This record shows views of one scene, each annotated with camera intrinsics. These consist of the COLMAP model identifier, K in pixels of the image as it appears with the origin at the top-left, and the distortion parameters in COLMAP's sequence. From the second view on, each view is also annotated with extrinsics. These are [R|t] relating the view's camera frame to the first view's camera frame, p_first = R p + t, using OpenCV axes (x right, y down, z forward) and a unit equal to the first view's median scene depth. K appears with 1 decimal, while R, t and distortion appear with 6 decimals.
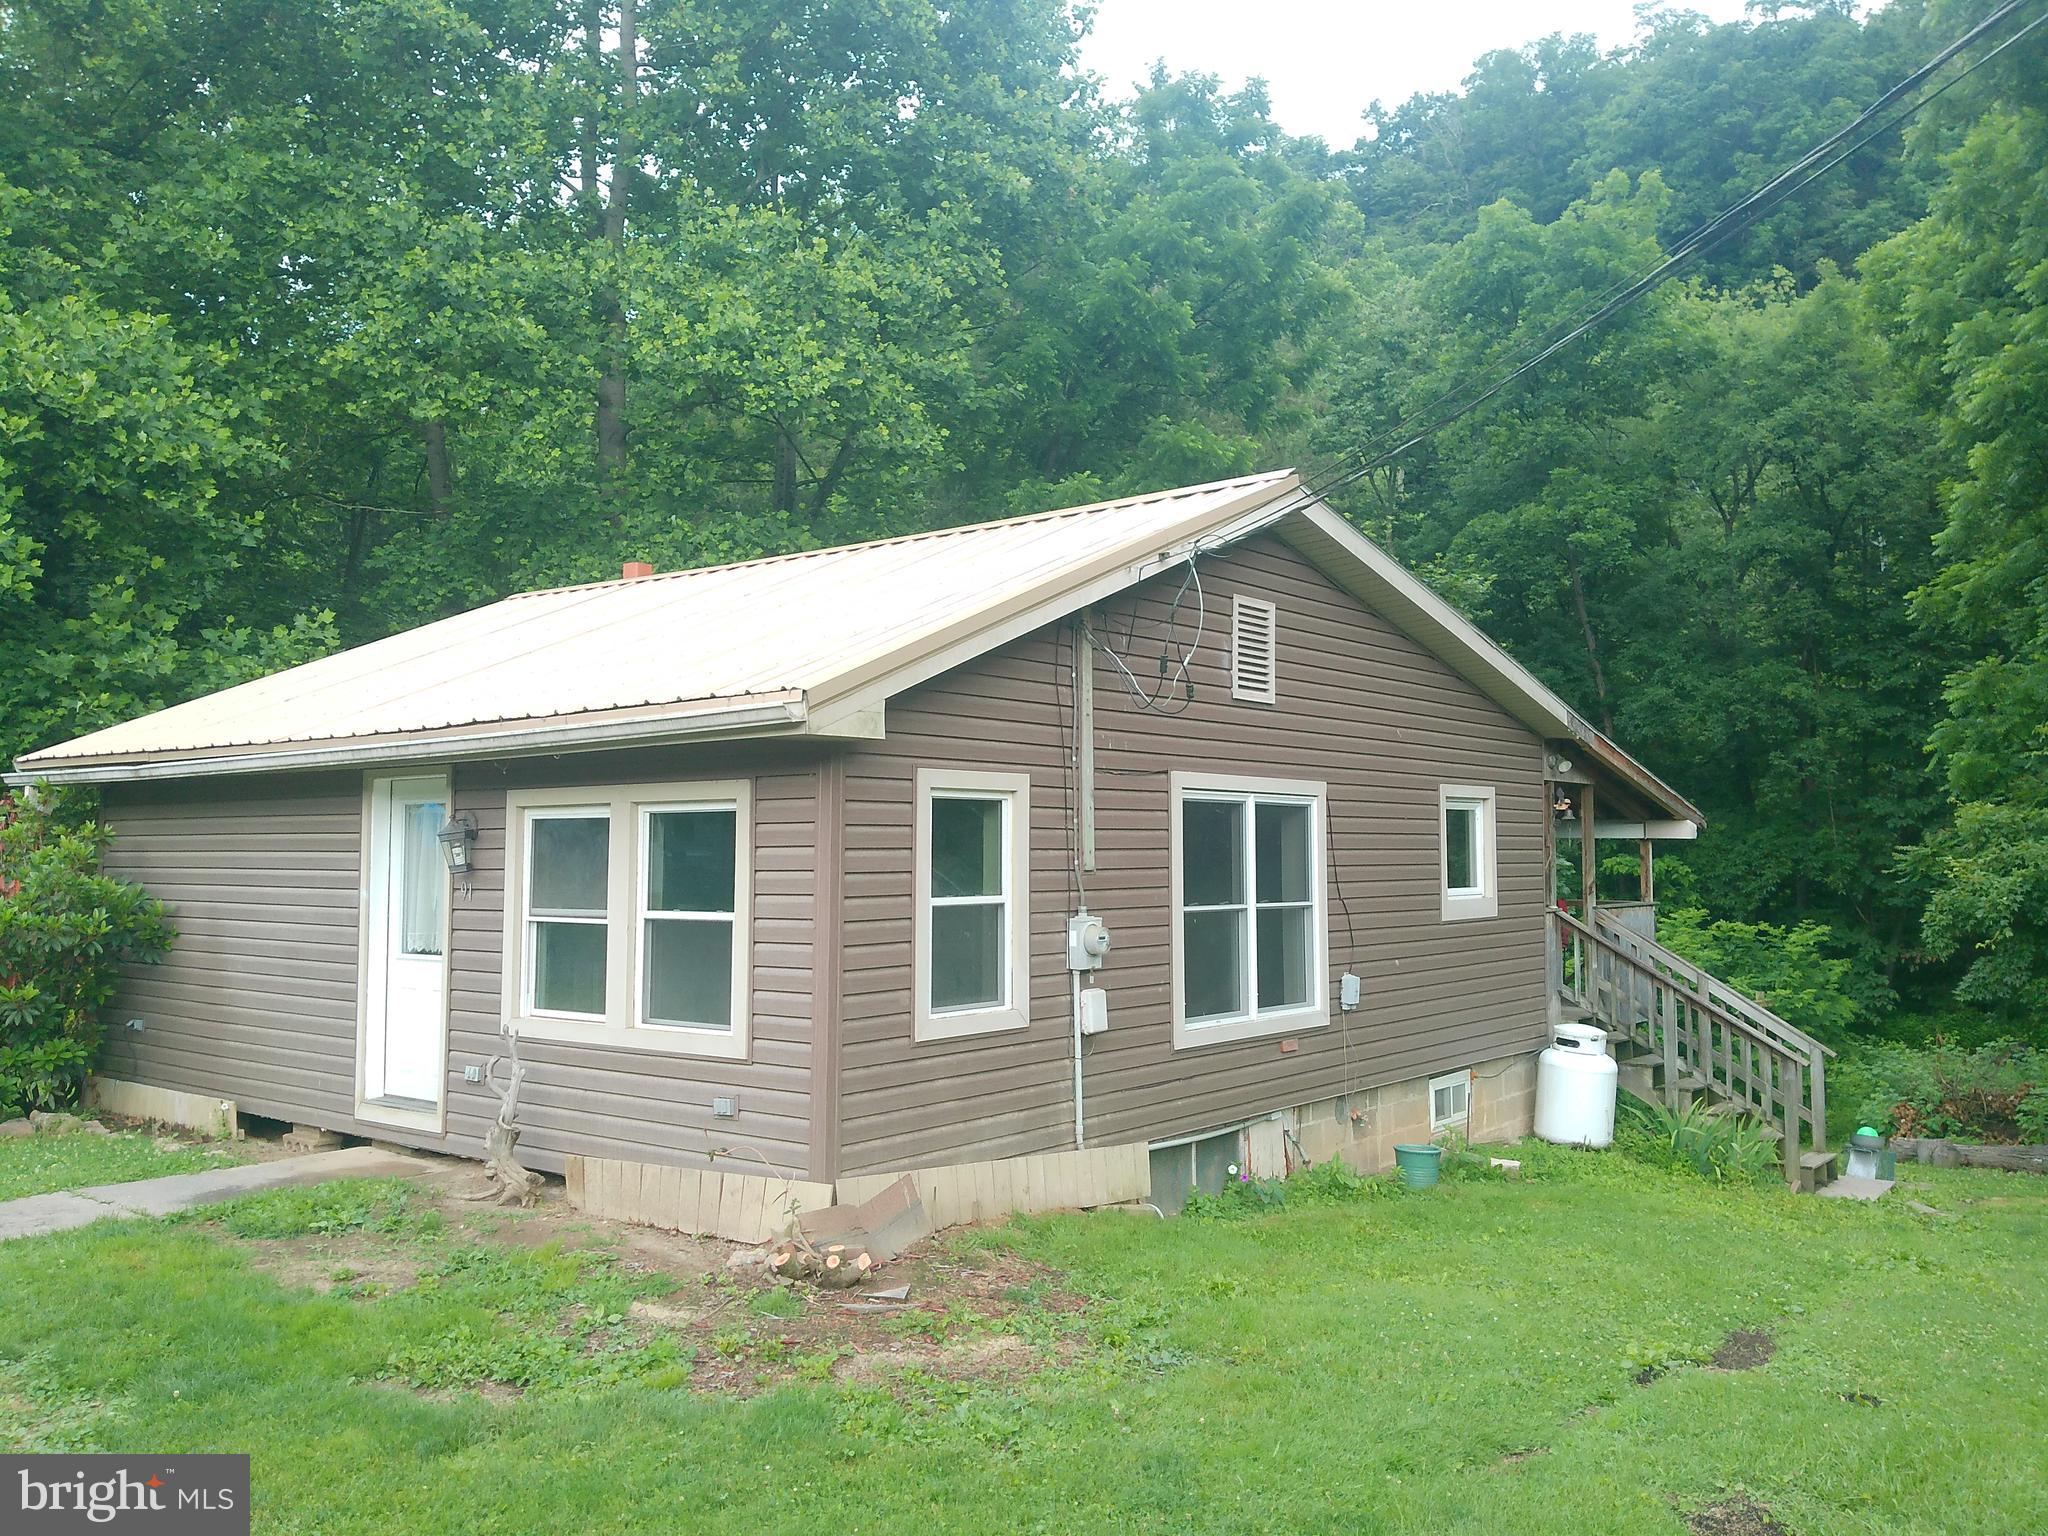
lens RADIAL K [[1652.2, 0, 996.1], [0, 1652.2, 769.2], [0, 0, 1]] dist [0.099939, -0.193667]
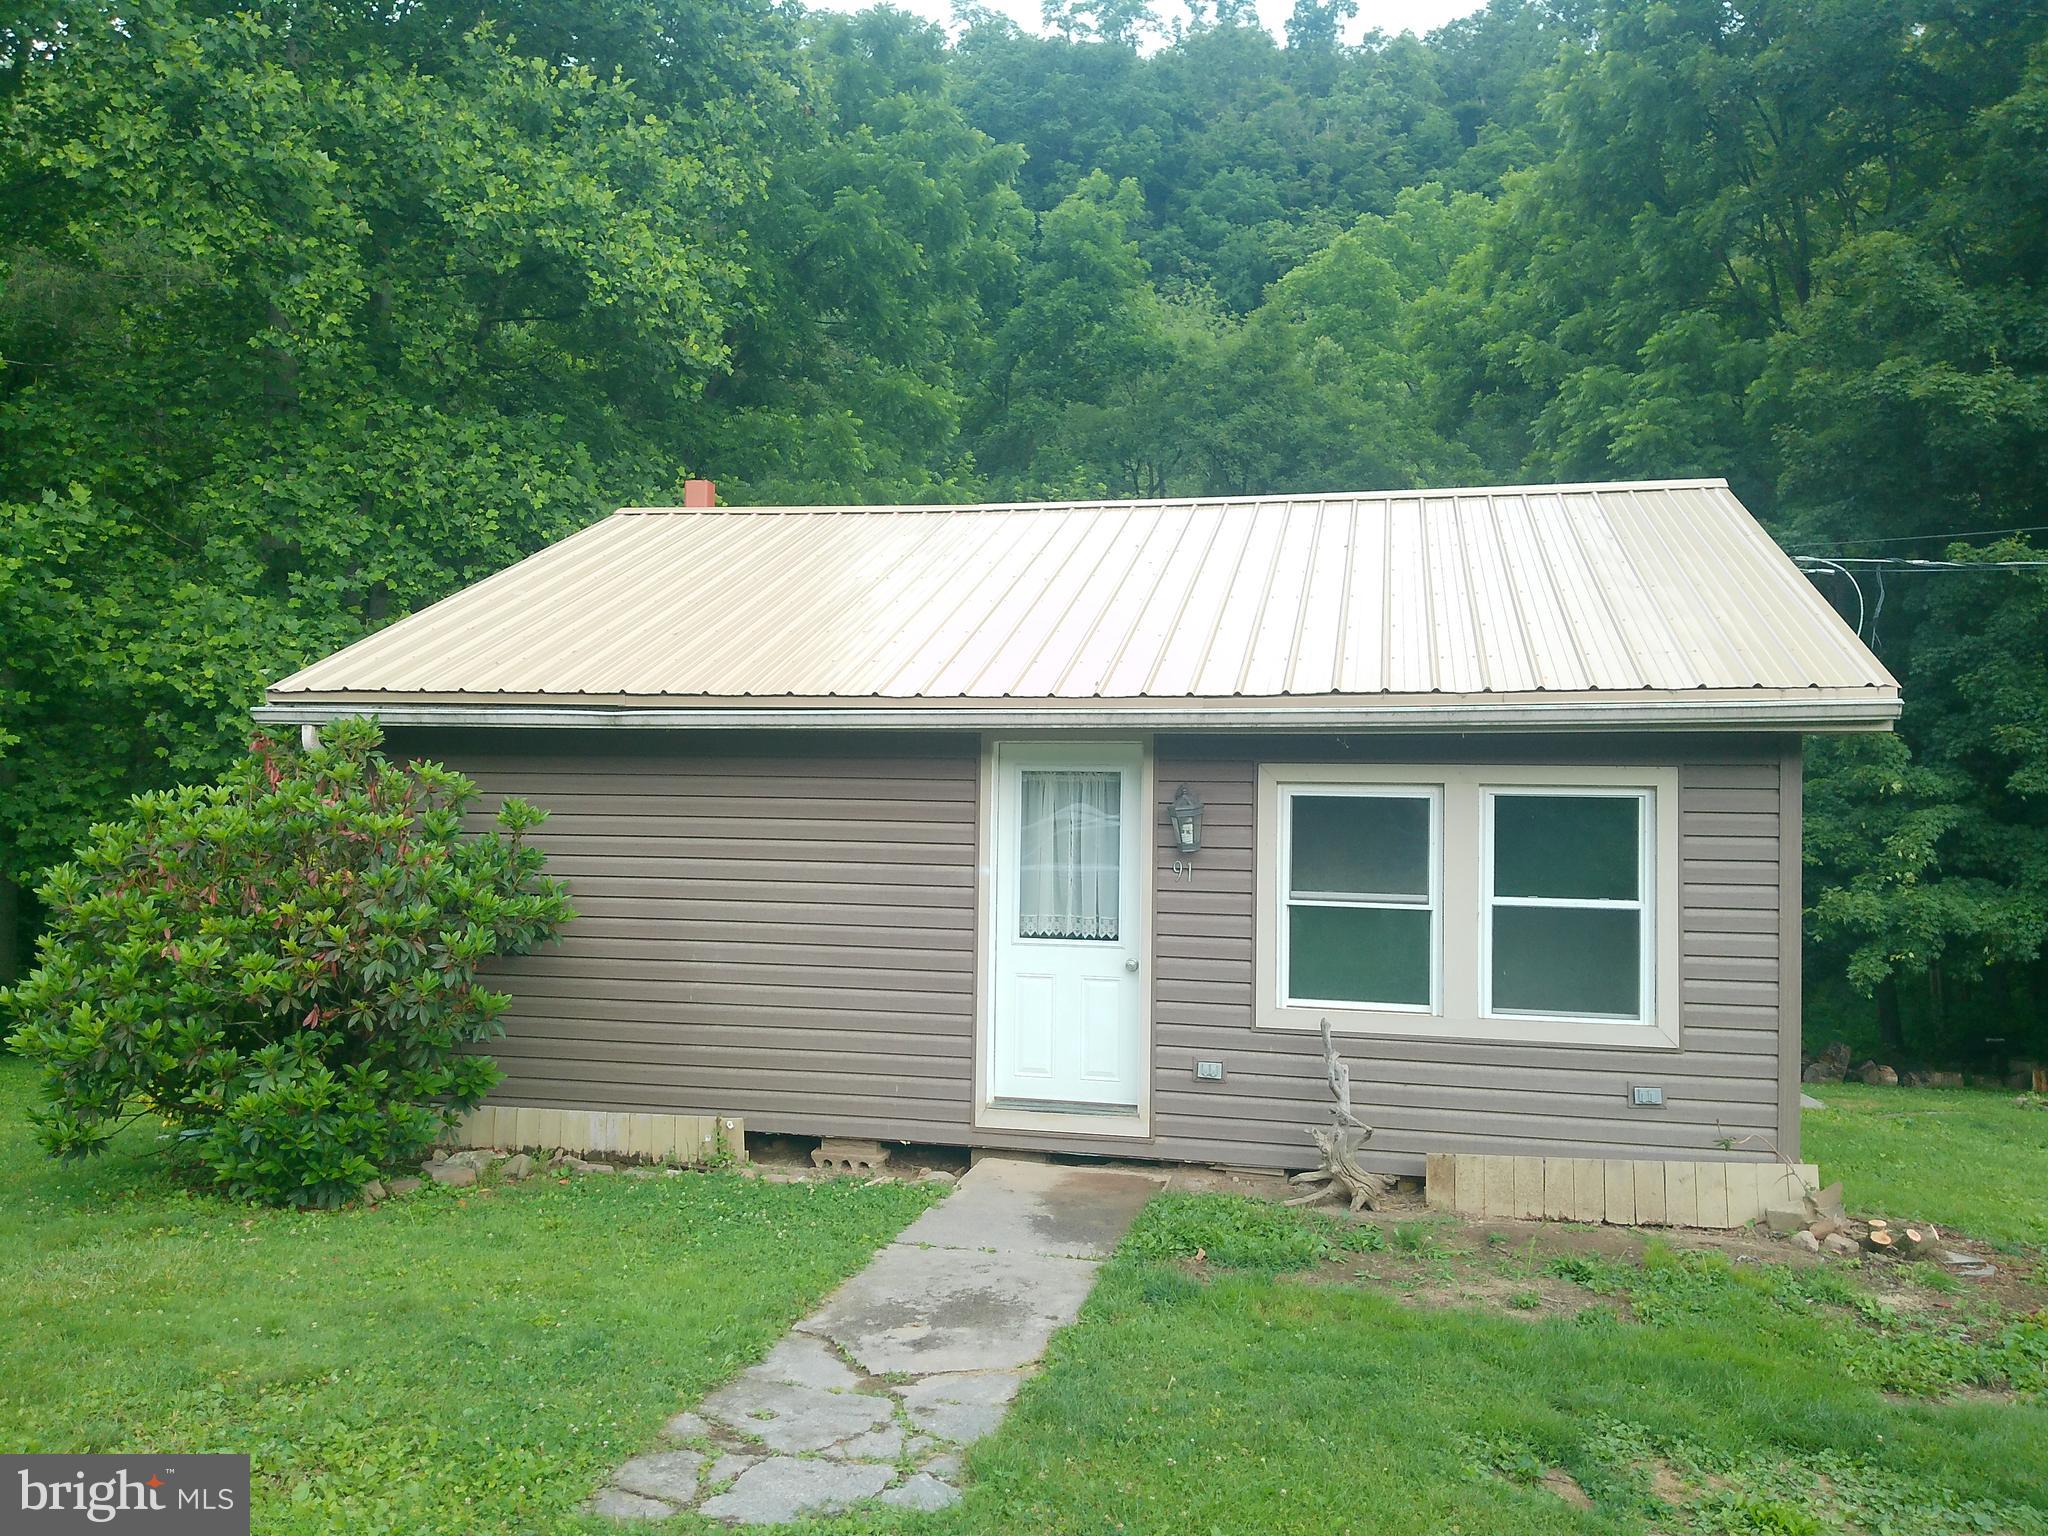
lens RADIAL K [[1652.2, 0, 996.1], [0, 1652.2, 769.2], [0, 0, 1]] dist [0.099939, -0.193667]
pose [[0.898650, 0.023784, 0.438022, -0.549206], [-0.040545, 0.998758, 0.028952, -0.003061], [-0.436789, -0.043778, 0.898498, 0.159700]]
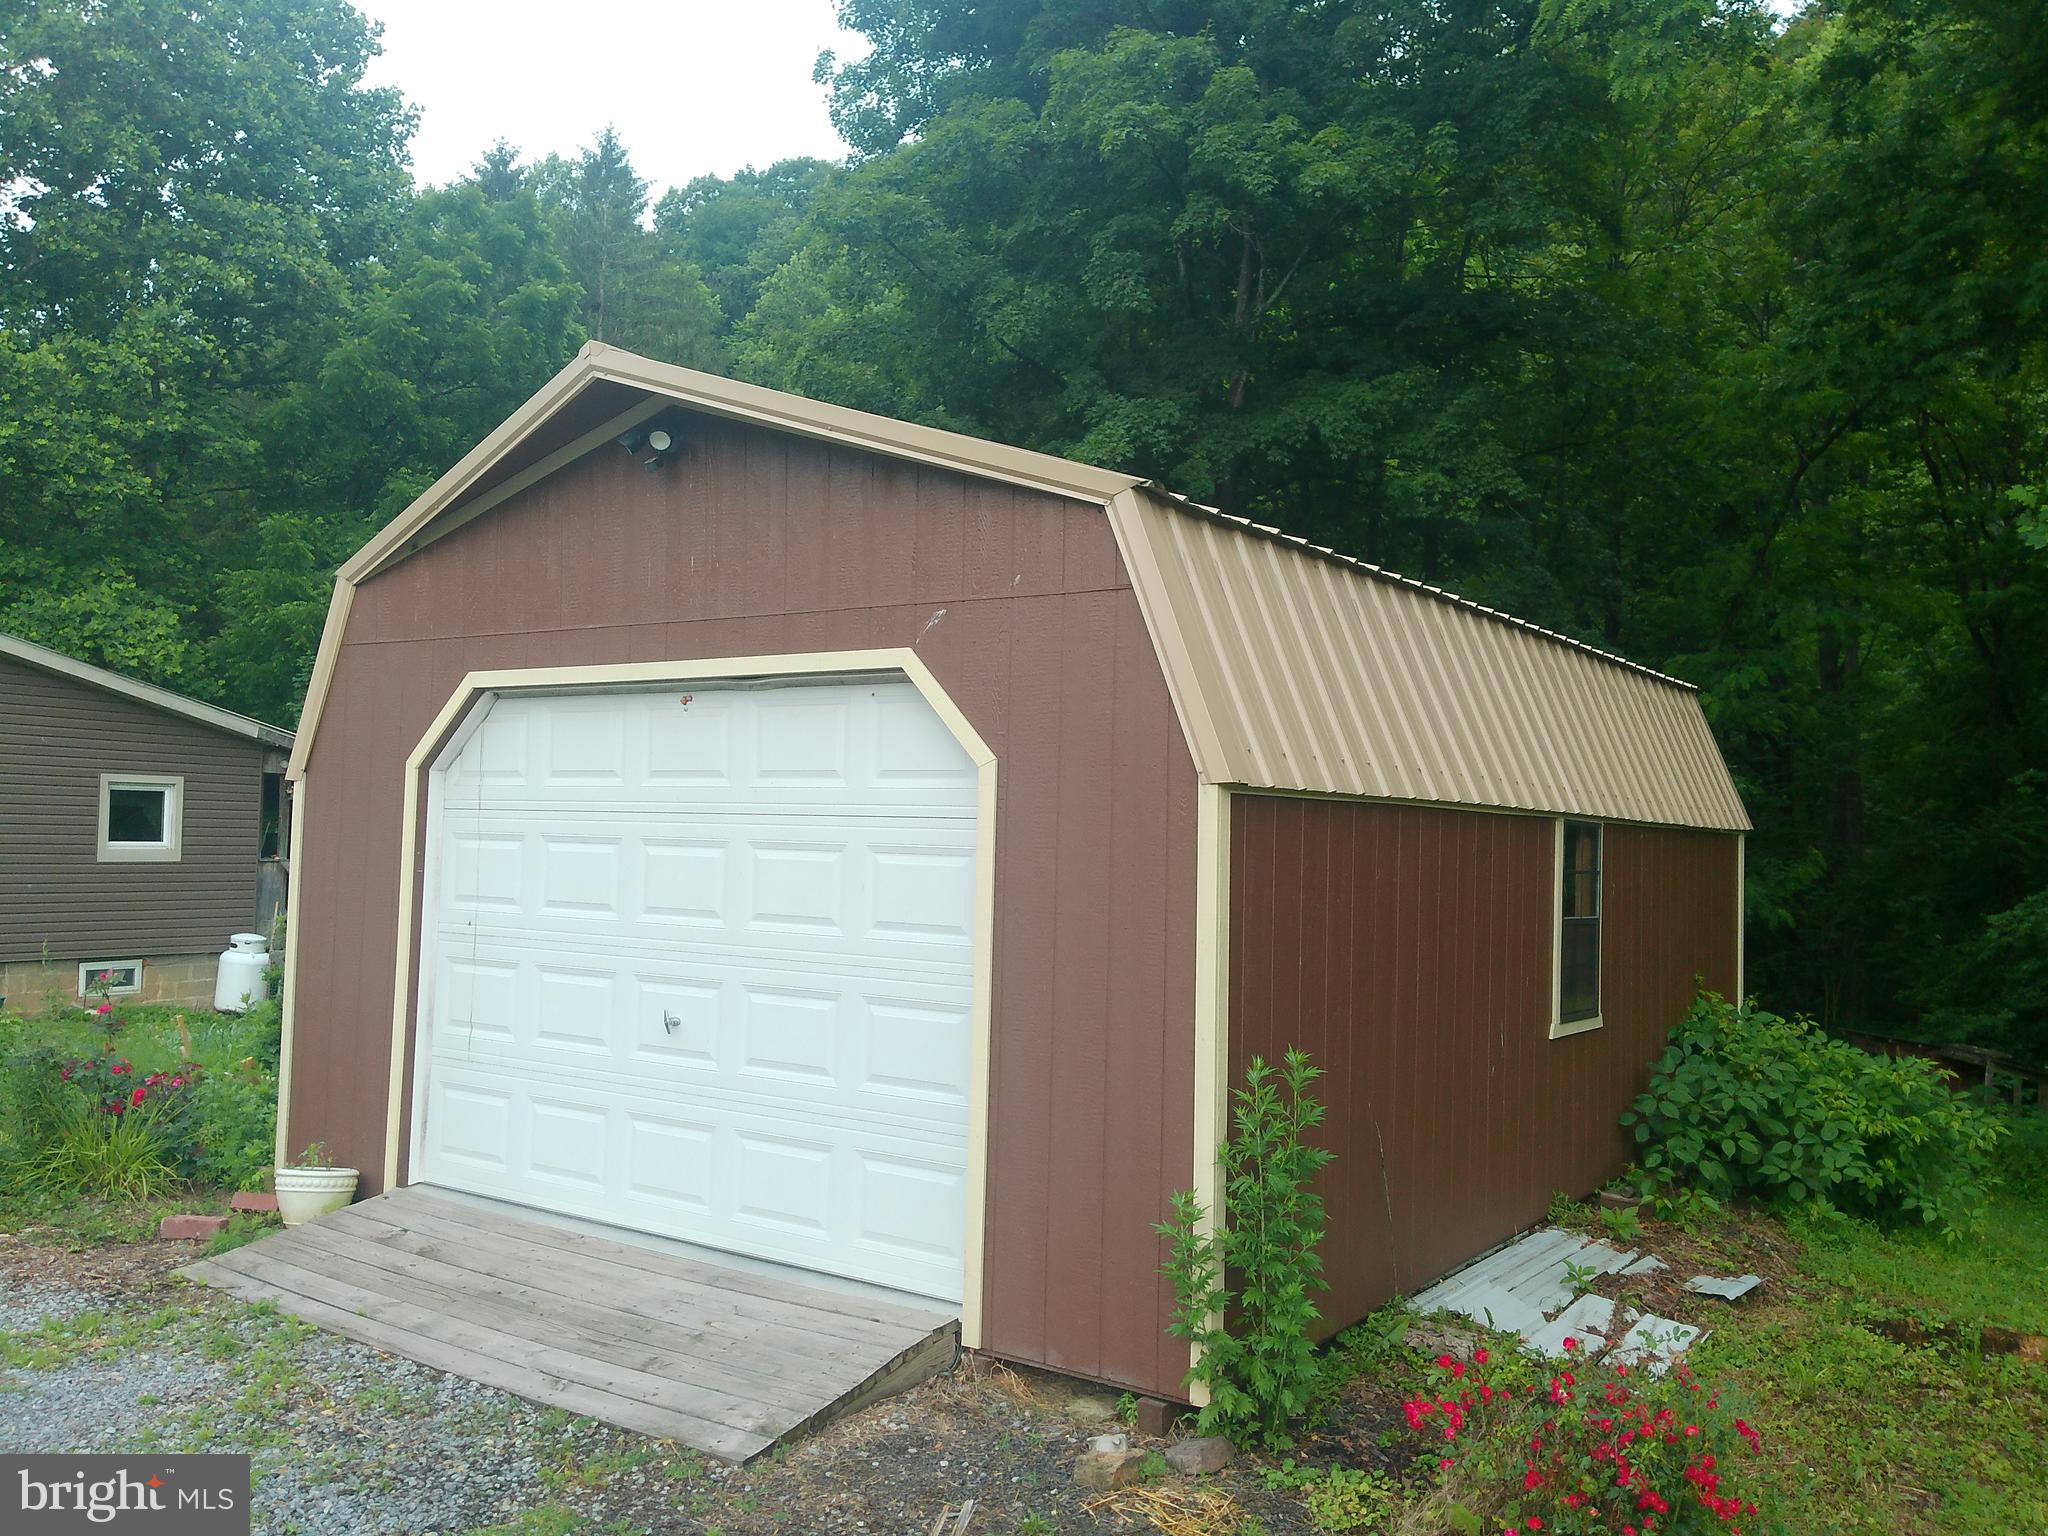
lens RADIAL K [[1652.2, 0, 996.1], [0, 1652.2, 769.2], [0, 0, 1]] dist [0.099939, -0.193667]
pose [[0.996491, 0.026653, 0.079339, 1.005980], [-0.028207, 0.999430, 0.018531, -0.049174], [-0.078799, -0.020704, 0.996675, -0.625899]]
